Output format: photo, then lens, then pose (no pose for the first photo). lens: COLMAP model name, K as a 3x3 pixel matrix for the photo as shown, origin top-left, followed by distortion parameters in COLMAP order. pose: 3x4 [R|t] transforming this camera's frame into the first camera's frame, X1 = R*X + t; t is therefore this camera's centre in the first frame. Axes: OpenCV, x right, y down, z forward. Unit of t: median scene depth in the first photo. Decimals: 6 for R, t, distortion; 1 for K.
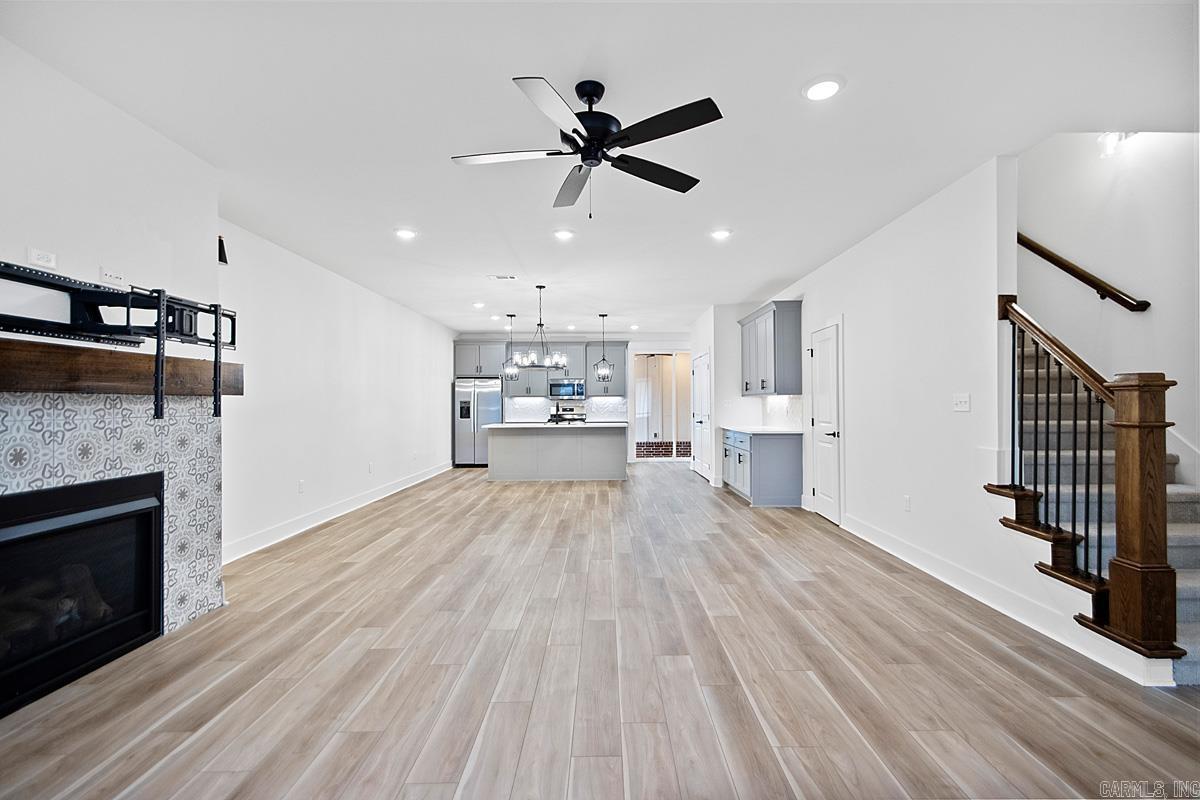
lens RADIAL K [[564.8, 0, 602.5], [0, 564.8, 400.8], [0, 0, 1]] dist [0.040226, -0.021607]
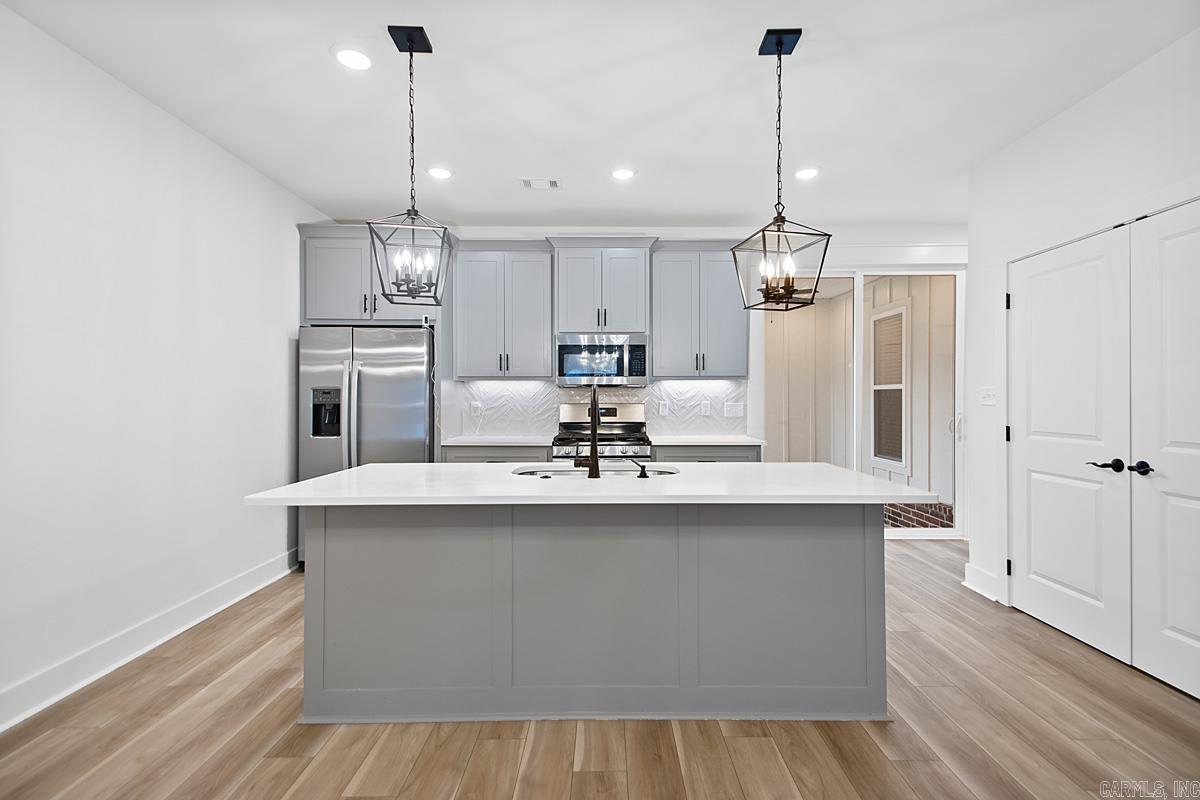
lens RADIAL K [[564.8, 0, 602.5], [0, 564.8, 400.8], [0, 0, 1]] dist [0.040226, -0.021607]
pose [[0.999973, 0.003845, 0.006274, -0.215040], [-0.003927, 0.999905, 0.013206, 0.008930], [-0.006222, -0.013231, 0.999893, 2.016851]]
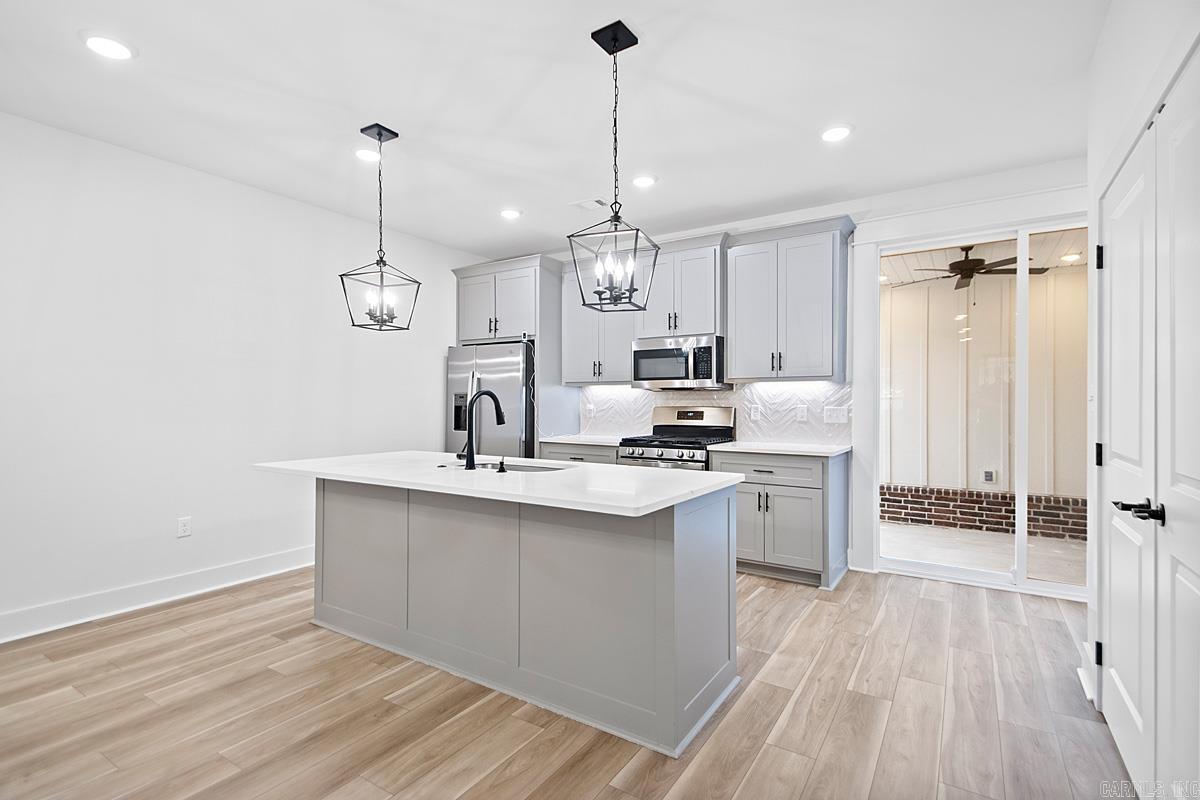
lens RADIAL K [[564.8, 0, 602.5], [0, 564.8, 400.8], [0, 0, 1]] dist [0.040226, -0.021607]
pose [[0.841877, 0.004049, -0.539654, 0.355058], [0.000162, 0.999970, 0.007757, 0.008580], [0.539669, -0.006618, 0.841851, 2.126825]]
